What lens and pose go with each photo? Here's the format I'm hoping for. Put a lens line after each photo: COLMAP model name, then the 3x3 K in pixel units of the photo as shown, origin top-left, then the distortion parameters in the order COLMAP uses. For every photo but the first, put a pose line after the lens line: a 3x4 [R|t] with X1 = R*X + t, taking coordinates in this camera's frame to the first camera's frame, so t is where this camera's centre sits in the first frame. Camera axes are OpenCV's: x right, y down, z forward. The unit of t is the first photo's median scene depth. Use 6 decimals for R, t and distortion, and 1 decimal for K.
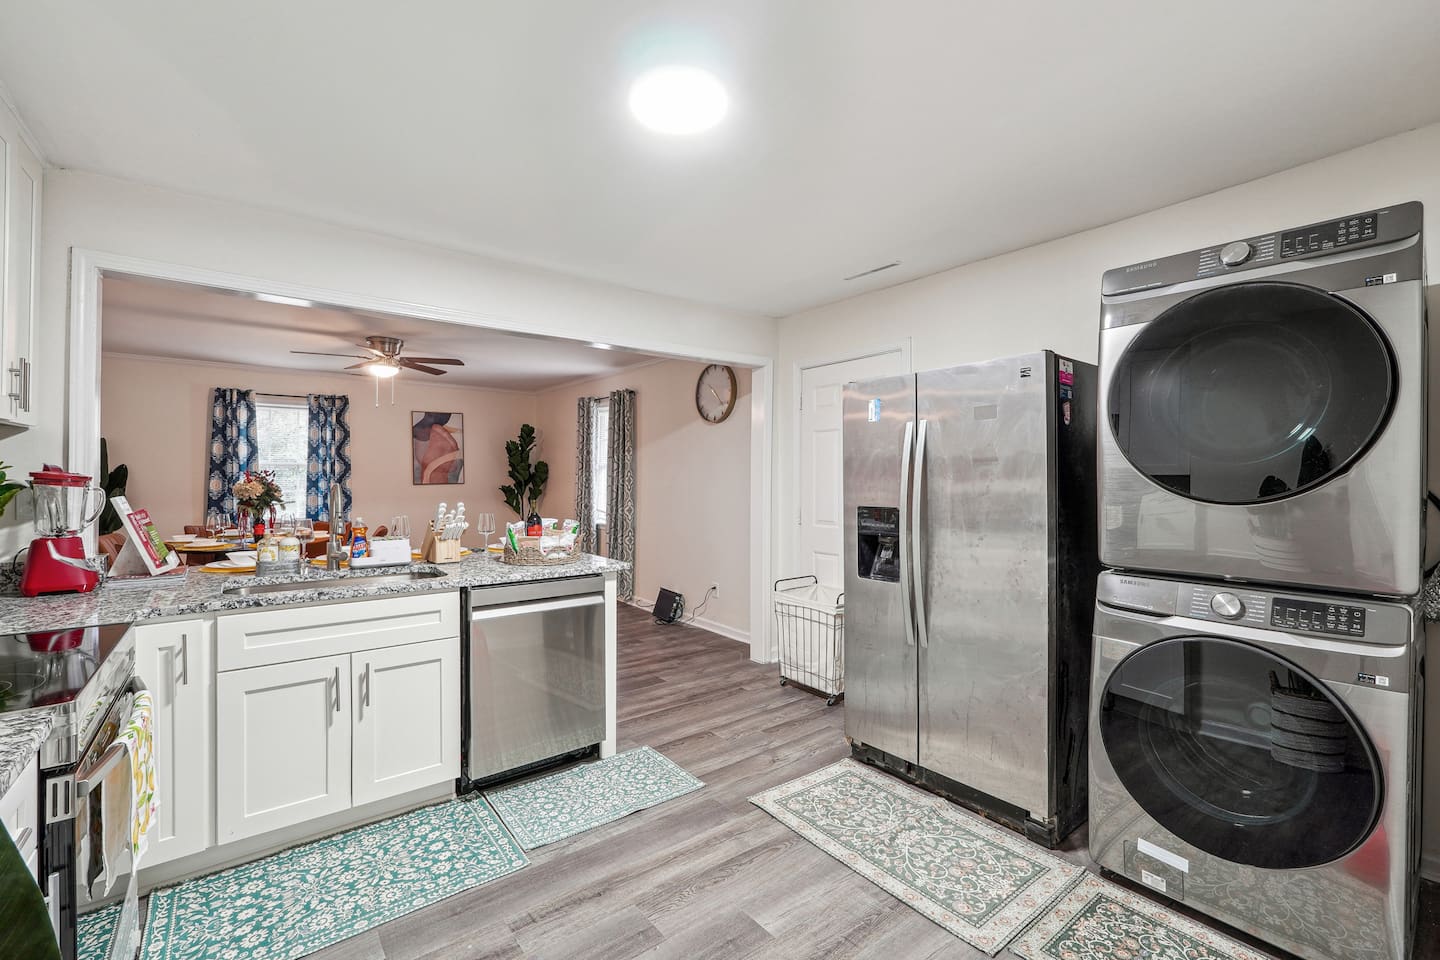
lens RADIAL K [[602.4, 0, 713.1], [0, 602.4, 476.3], [0, 0, 1]] dist [-0.011525, 0.000831]
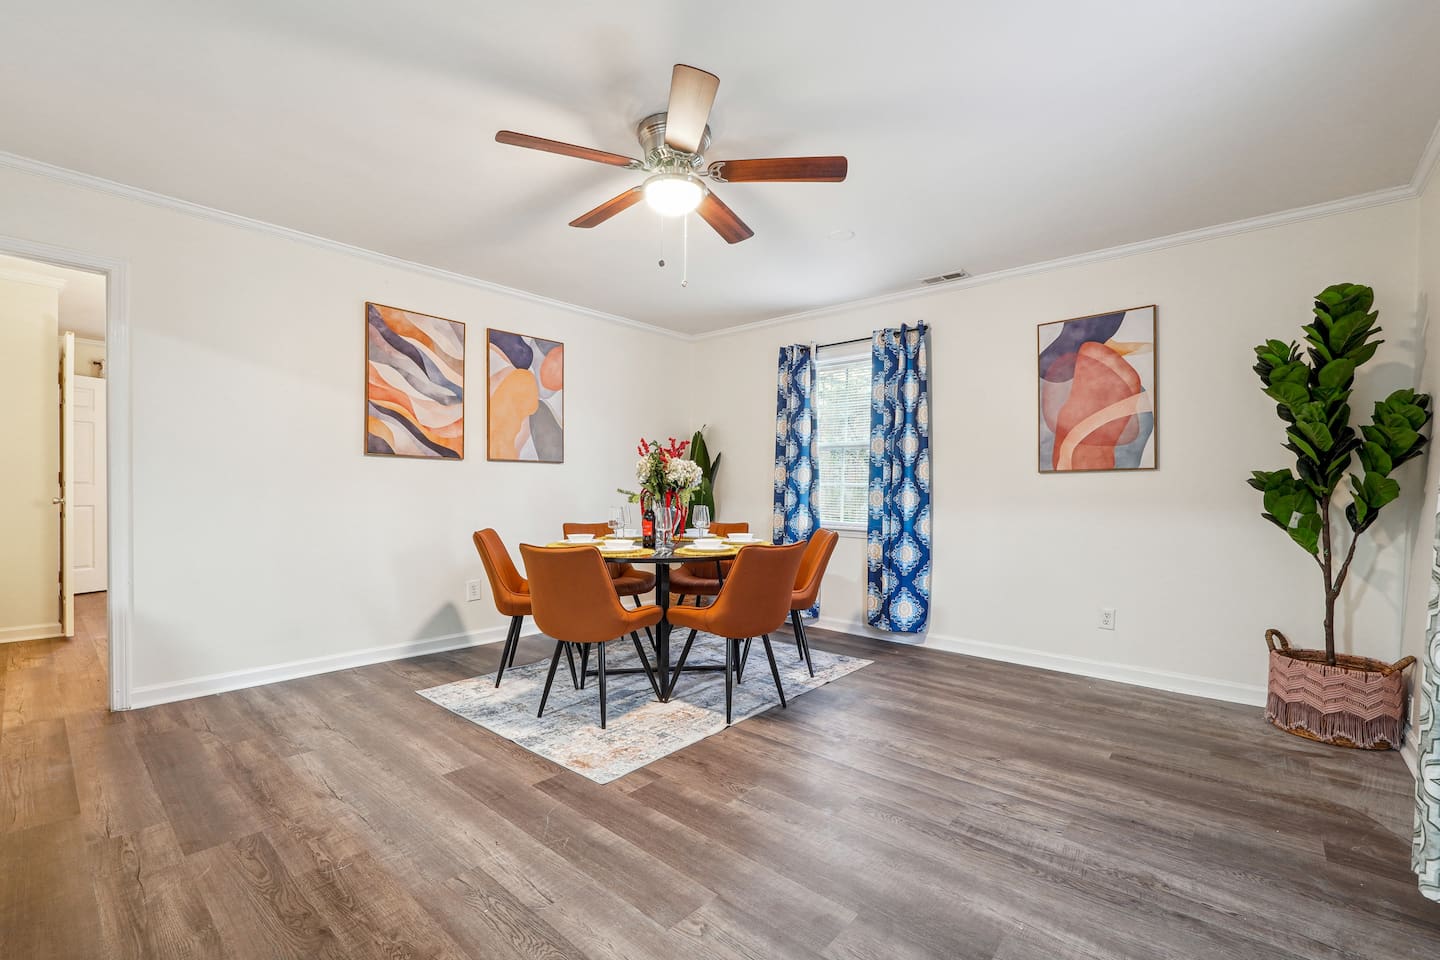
lens RADIAL K [[619.9, 0, 719.9], [0, 619.9, 497.7], [0, 0, 1]] dist [-0.008368, 0.000222]
pose [[0.182055, 0.006950, -0.983264, -0.050143], [-0.012593, 0.999909, 0.004736, 0.039401], [0.983208, 0.011520, 0.182126, 0.722518]]
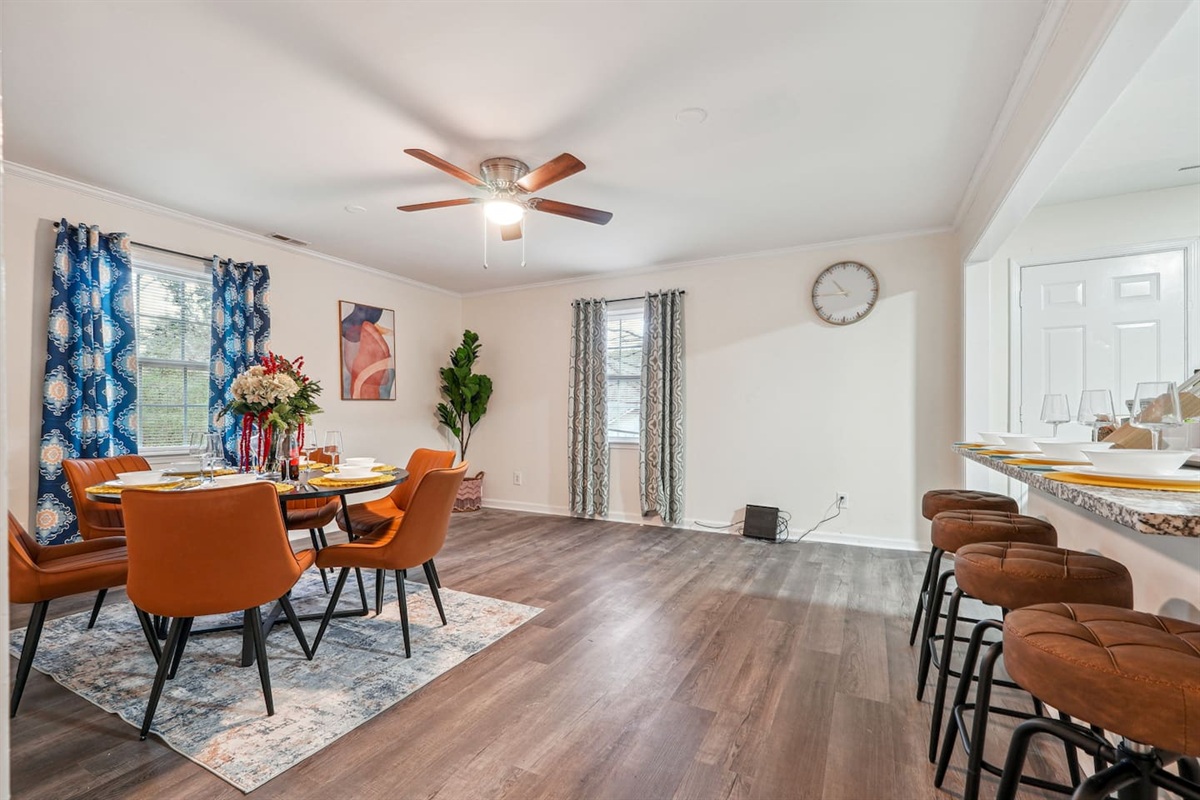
lens RADIAL K [[523.0, 0, 602.1], [0, 523.0, 416.6], [0, 0, 1]] dist [-0.001838, 0.000367]
pose [[0.910734, -0.008650, 0.412902, -0.527256], [0.007987, 0.999963, 0.003332, 0.039058], [-0.412915, 0.000263, 0.910769, 0.311624]]
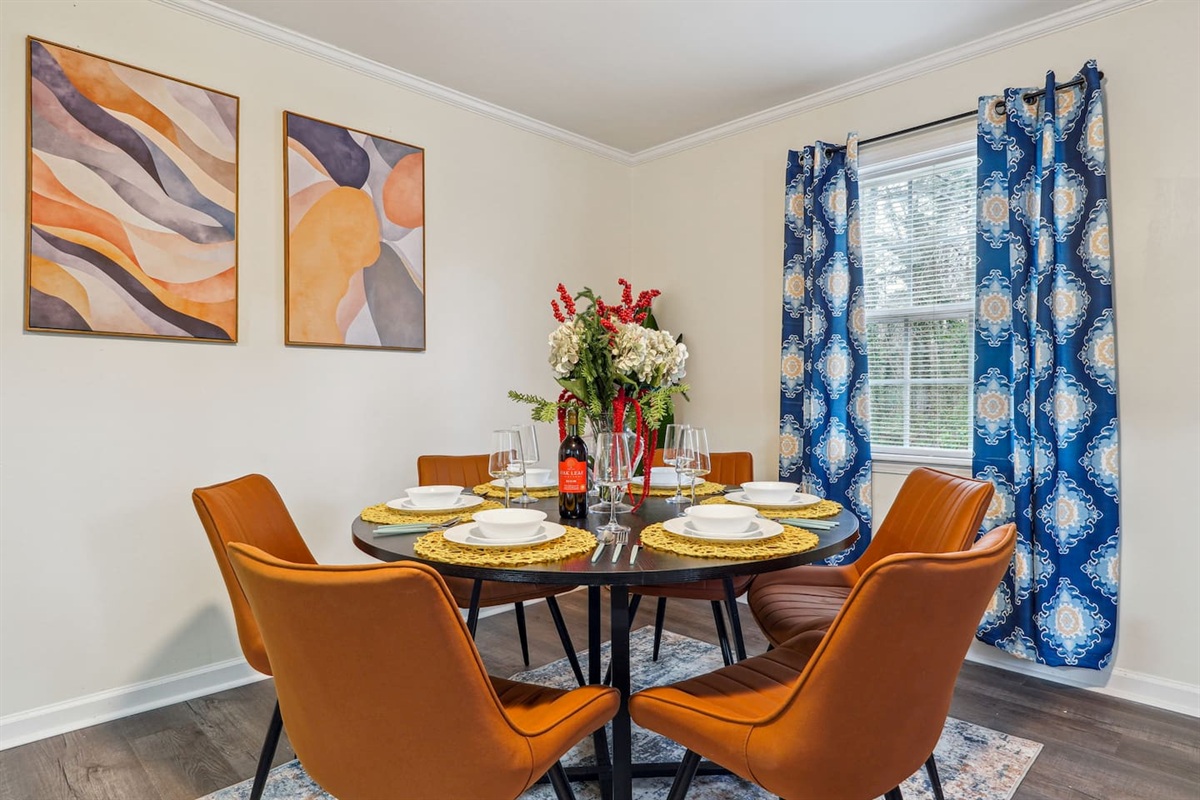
lens RADIAL K [[681.0, 0, 597.1], [0, 681.0, 390.2], [0, 0, 1]] dist [-0.002527, -0.000230]
pose [[0.121629, -0.016462, -0.992439, -0.311519], [-0.002840, 0.999853, -0.016933, 0.039403], [0.992572, 0.004878, 0.121564, 0.734677]]
